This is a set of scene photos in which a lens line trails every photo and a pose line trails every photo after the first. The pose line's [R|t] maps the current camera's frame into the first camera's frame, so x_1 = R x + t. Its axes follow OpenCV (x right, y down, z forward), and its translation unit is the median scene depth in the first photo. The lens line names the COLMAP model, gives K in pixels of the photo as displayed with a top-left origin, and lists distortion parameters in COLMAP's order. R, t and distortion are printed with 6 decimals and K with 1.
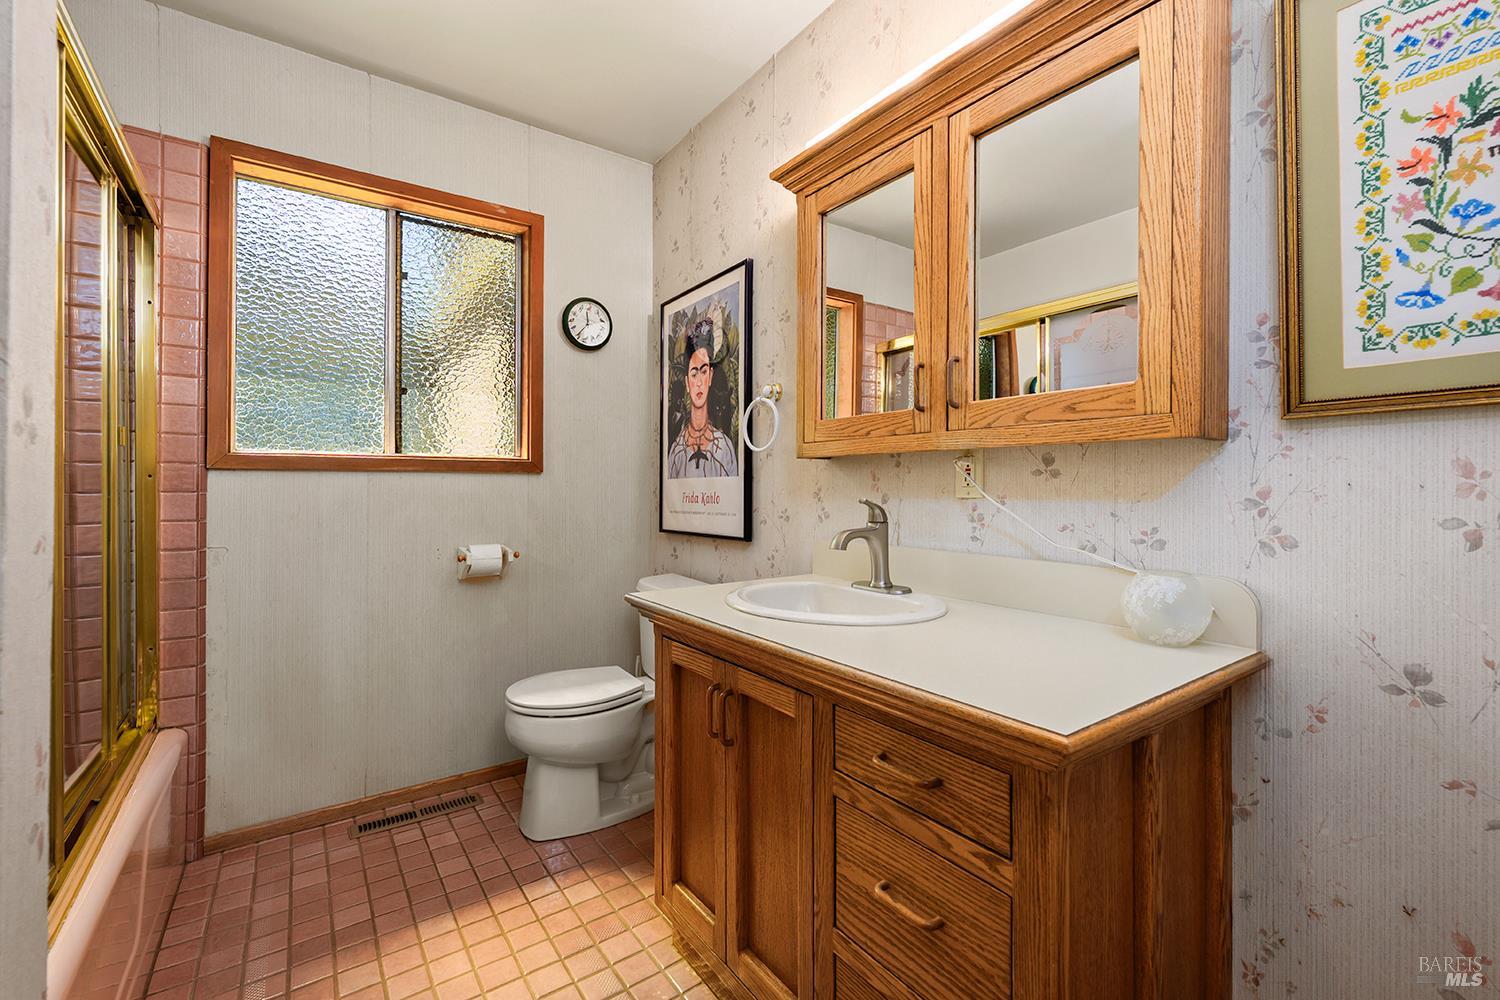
lens RADIAL K [[652.2, 0, 750.0], [0, 652.2, 500.0], [0, 0, 1]] dist [0.022639, 0.000106]
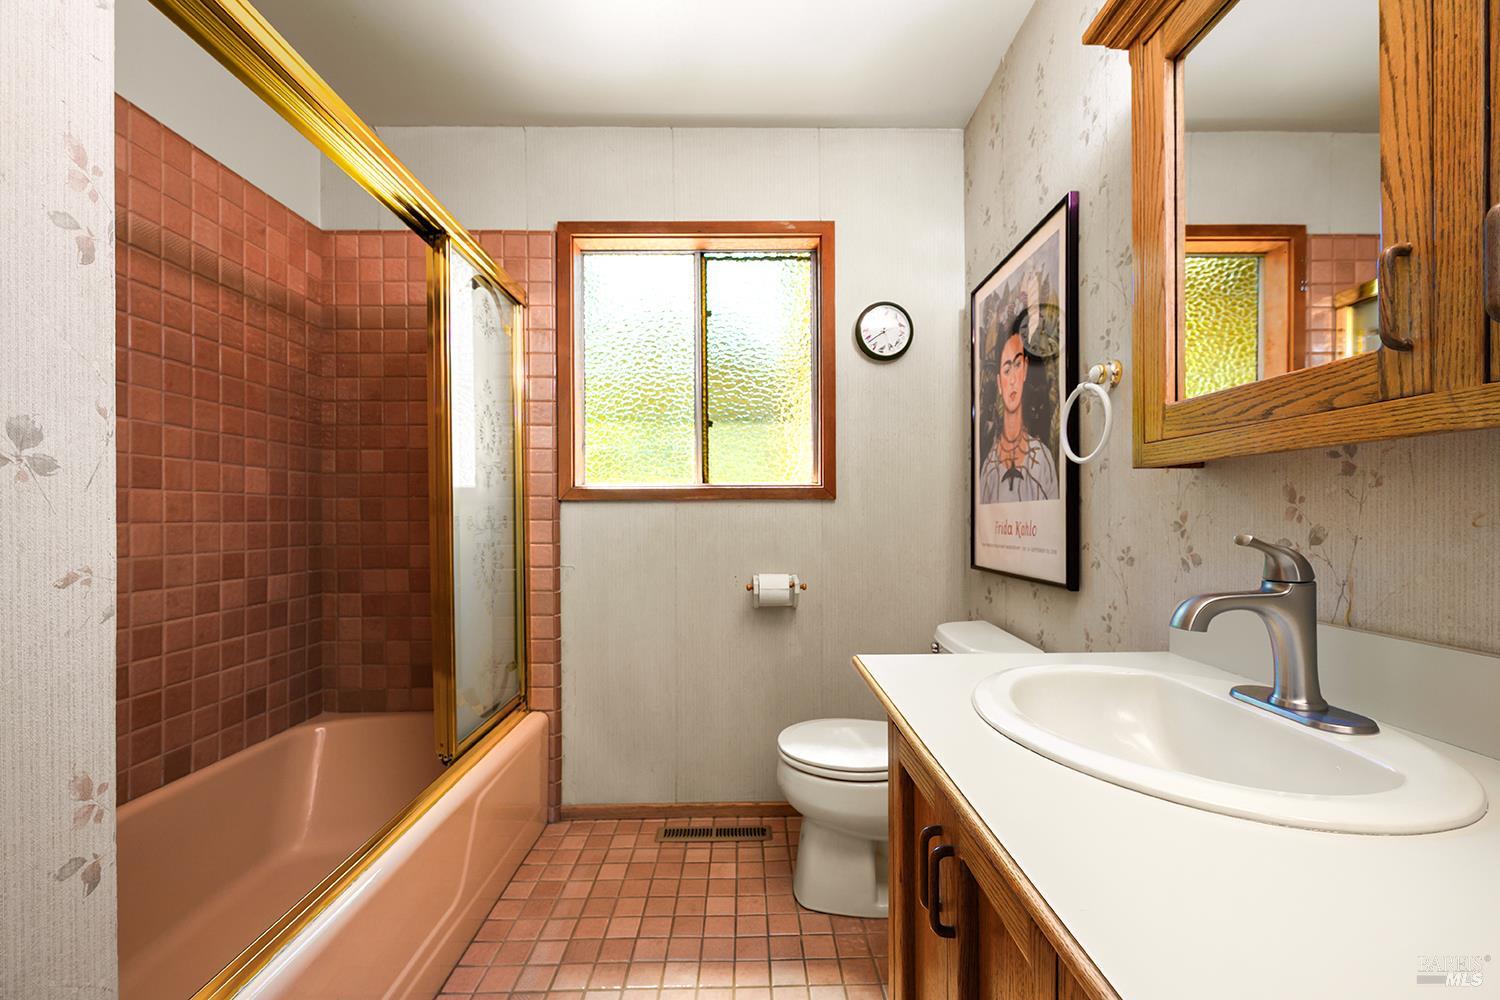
lens RADIAL K [[609.0, 0, 751.3], [0, 609.0, 521.5], [0, 0, 1]] dist [-0.000557, -0.000372]
pose [[0.826956, 0.003006, -0.562258, 0.079789], [-0.007202, 0.999960, -0.005245, -0.005647], [0.562220, 0.008387, 0.826945, 0.250595]]
